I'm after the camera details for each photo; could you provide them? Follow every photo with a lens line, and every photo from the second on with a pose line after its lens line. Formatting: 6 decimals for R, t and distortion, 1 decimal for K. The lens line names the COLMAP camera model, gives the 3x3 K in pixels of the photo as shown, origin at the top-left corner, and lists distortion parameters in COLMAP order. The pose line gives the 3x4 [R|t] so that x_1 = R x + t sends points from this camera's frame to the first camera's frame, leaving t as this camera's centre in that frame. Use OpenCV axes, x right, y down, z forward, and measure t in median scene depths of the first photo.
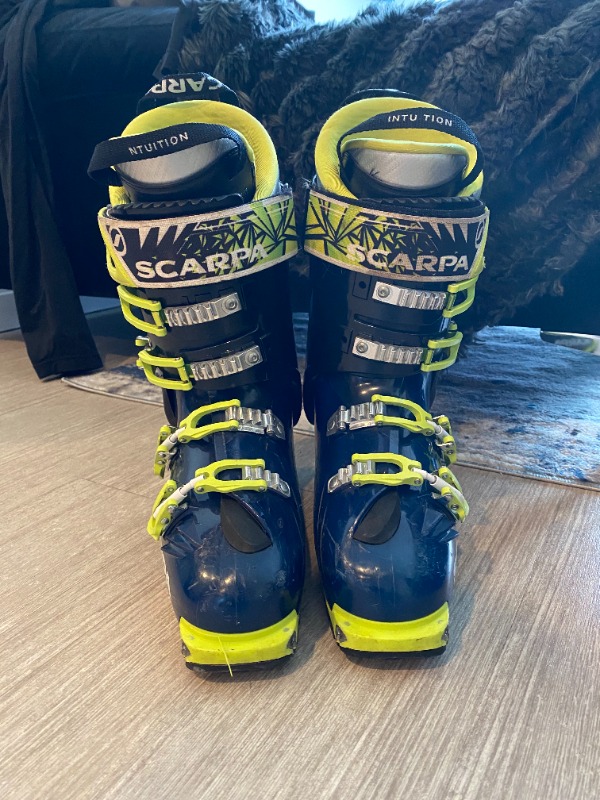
lens RADIAL K [[626.2, 0, 300.0], [0, 626.2, 400.0], [0, 0, 1]] dist [-0.007136, -0.003074]
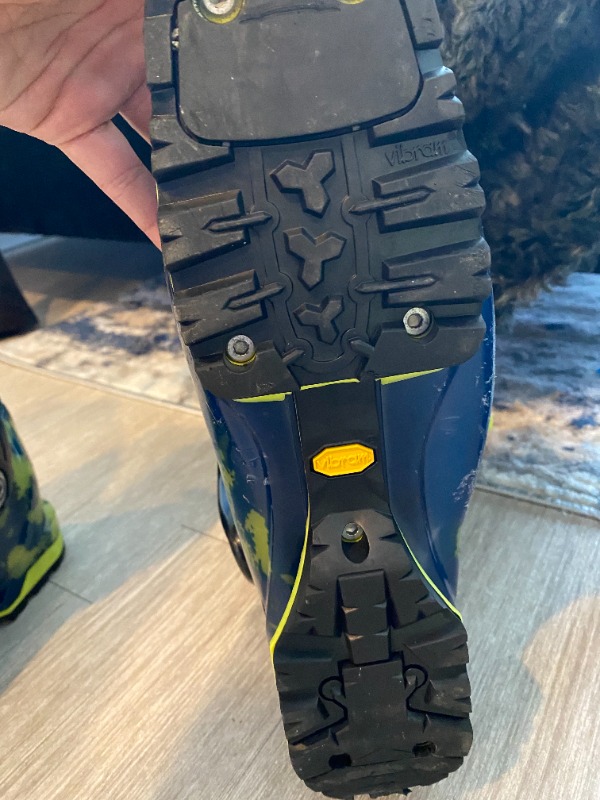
lens RADIAL K [[626.2, 0, 300.0], [0, 626.2, 400.0], [0, 0, 1]] dist [-0.007136, -0.003074]
pose [[0.996795, -0.048499, -0.063627, 0.091875], [0.059335, 0.981631, 0.181326, -0.129447], [0.053664, -0.184520, 0.981363, 0.359184]]
